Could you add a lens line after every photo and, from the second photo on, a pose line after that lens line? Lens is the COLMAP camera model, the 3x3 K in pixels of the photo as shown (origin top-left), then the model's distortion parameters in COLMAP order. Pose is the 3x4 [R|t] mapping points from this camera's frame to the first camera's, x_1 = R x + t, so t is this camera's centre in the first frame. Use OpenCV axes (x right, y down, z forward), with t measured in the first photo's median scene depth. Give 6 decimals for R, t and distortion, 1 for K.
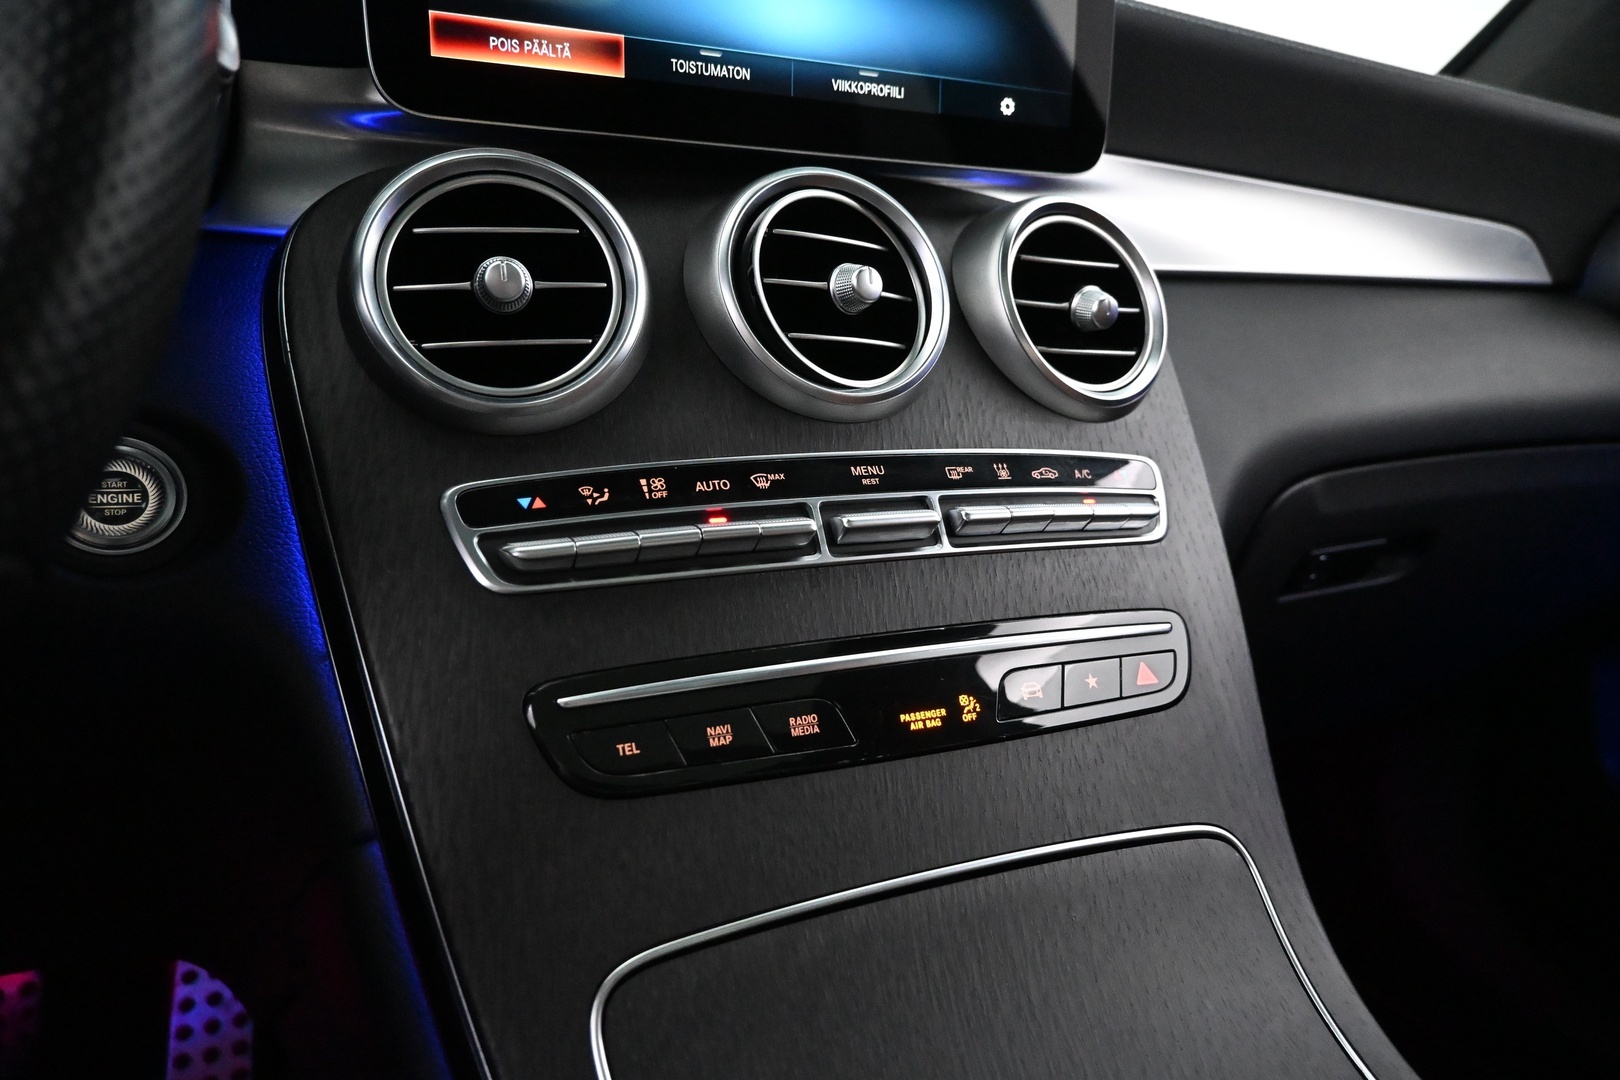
lens RADIAL K [[1168.1, 0, 820.7], [0, 1168.1, 534.7], [0, 0, 1]] dist [0.012121, 0.003160]
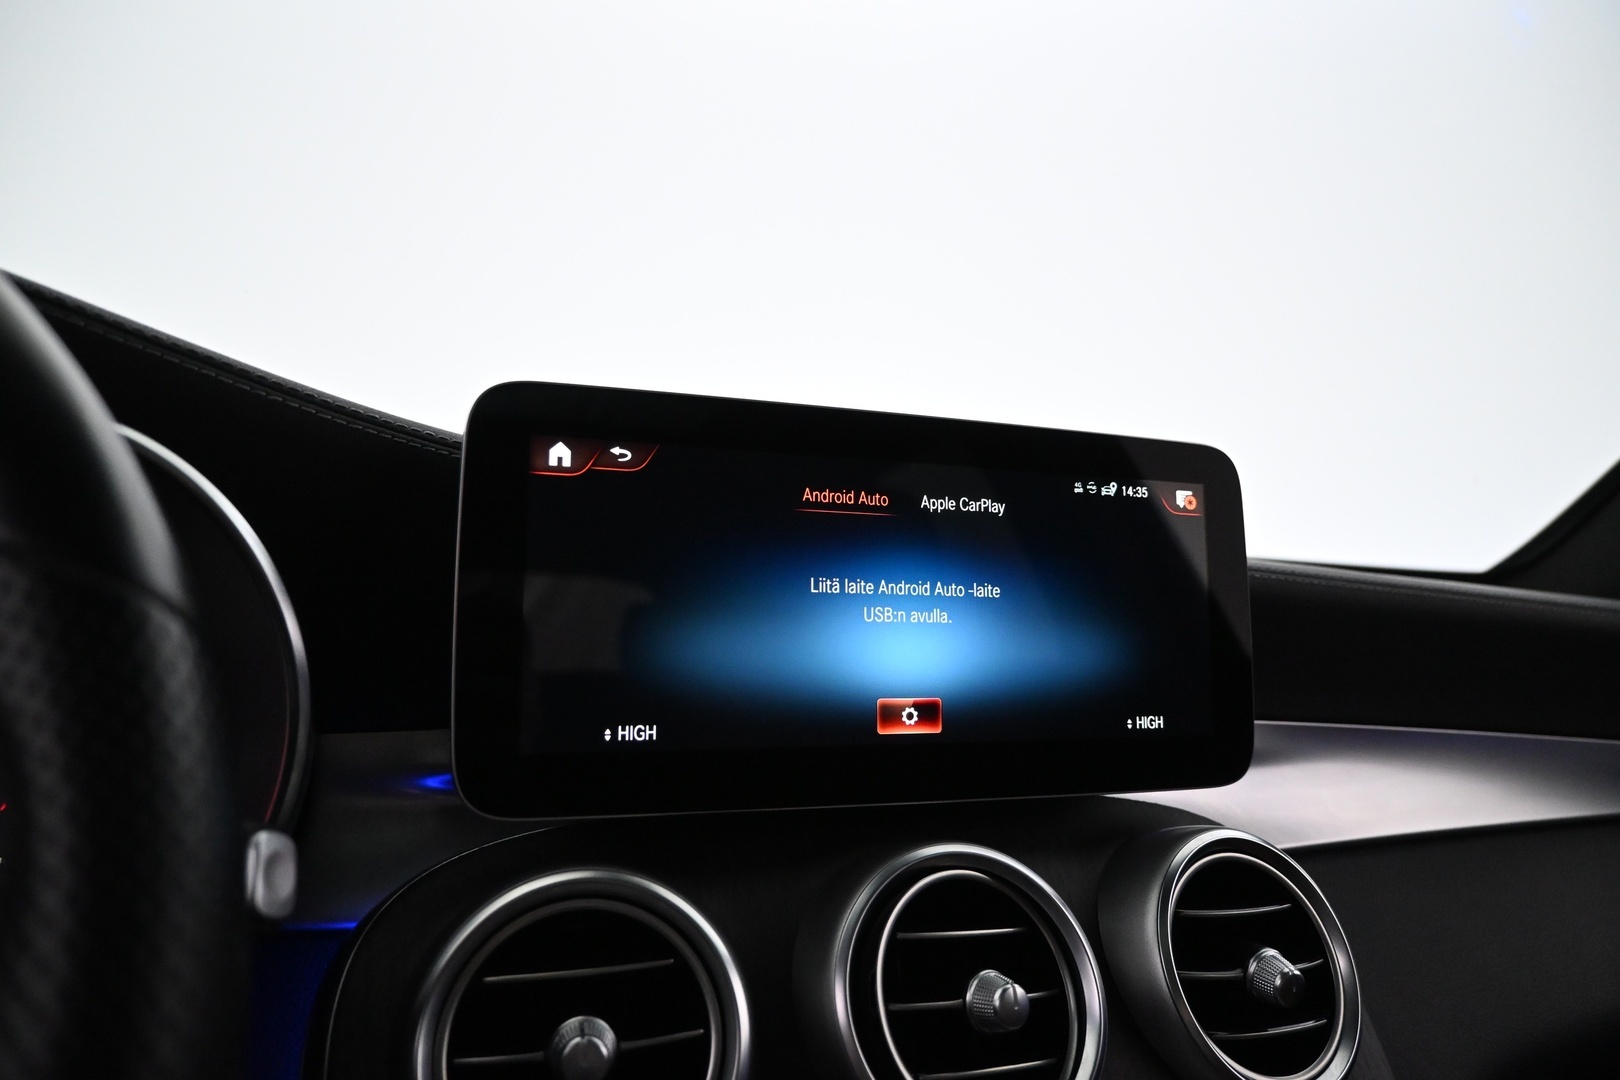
lens RADIAL K [[1080.8, 0, 806.6], [0, 1080.8, 539.7], [0, 0, 1]] dist [-0.015951, -0.005255]
pose [[0.995281, 0.014540, -0.095942, -0.036642], [-0.033650, 0.979075, -0.200700, -0.377365], [0.091016, 0.202981, 0.974943, 0.163892]]
